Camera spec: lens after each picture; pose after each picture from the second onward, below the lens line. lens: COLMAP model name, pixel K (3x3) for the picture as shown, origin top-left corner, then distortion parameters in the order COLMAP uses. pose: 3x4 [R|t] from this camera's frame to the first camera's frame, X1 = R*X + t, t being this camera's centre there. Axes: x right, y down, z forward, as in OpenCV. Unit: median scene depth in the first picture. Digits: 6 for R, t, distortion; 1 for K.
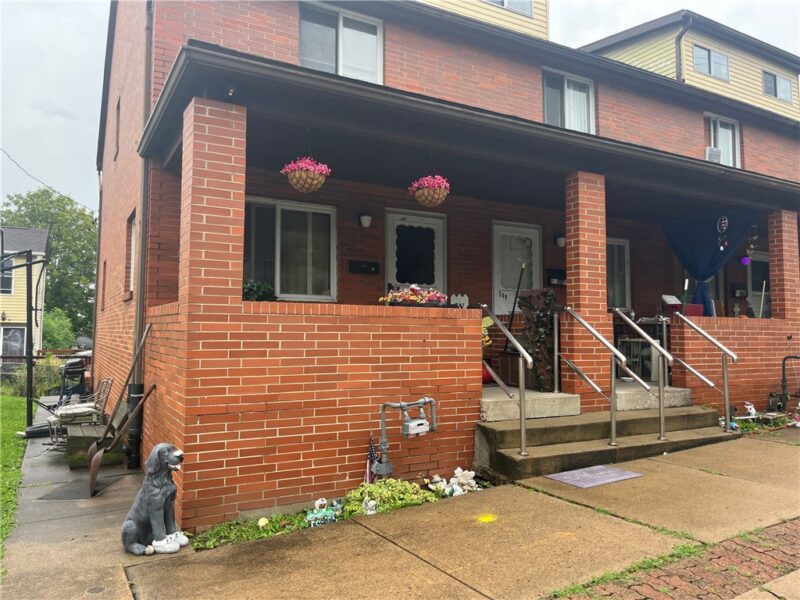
lens RADIAL K [[610.1, 0, 398.8], [0, 610.1, 298.5], [0, 0, 1]] dist [0.055185, -0.083190]
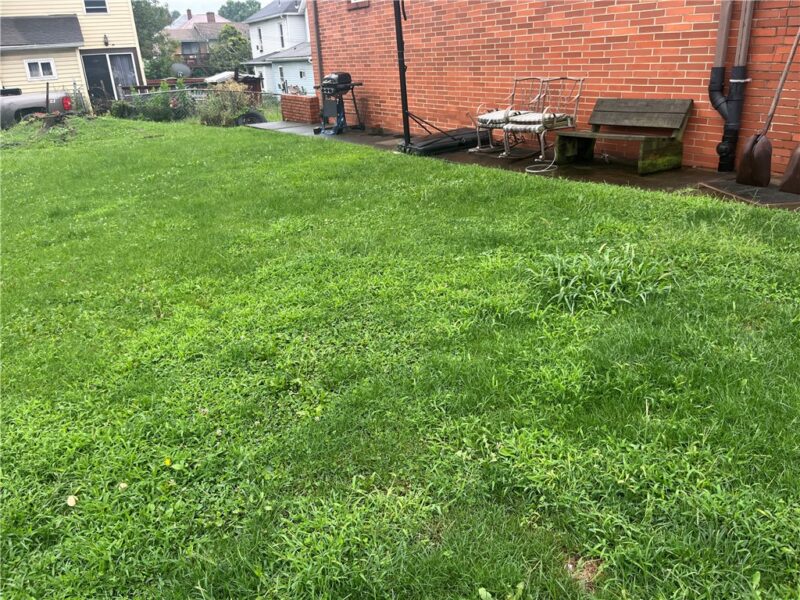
lens RADIAL K [[610.1, 0, 397.3], [0, 610.1, 301.4], [0, 0, 1]] dist [0.055185, -0.083190]
pose [[0.998453, -0.052108, -0.019382, -0.748767], [0.055395, 0.902841, 0.426392, 0.043600], [-0.004720, -0.426806, 0.904331, 0.131956]]
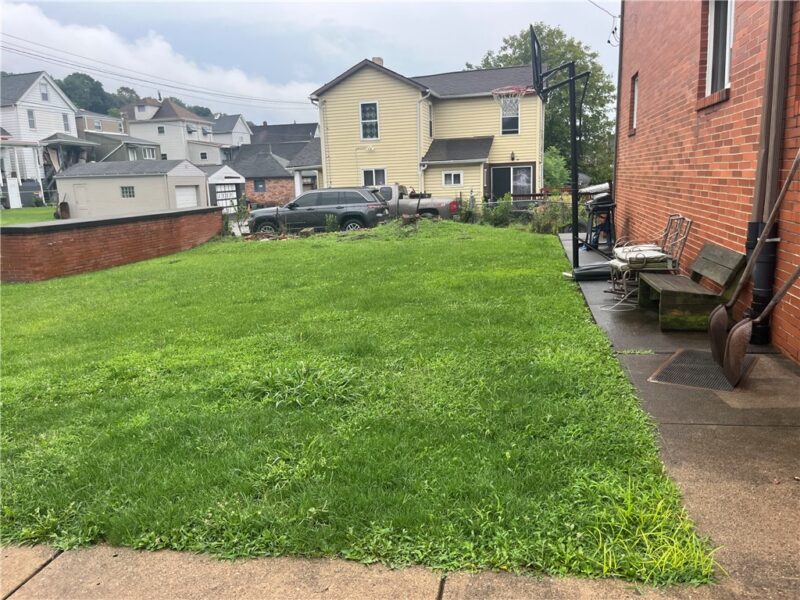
lens RADIAL K [[610.1, 0, 400.3], [0, 610.1, 304.1], [0, 0, 1]] dist [0.055185, -0.083190]
pose [[0.748036, 0.097804, -0.656412, -0.238750], [0.081715, 0.967982, 0.237348, 0.029127], [0.658608, -0.231183, 0.716093, 0.206502]]
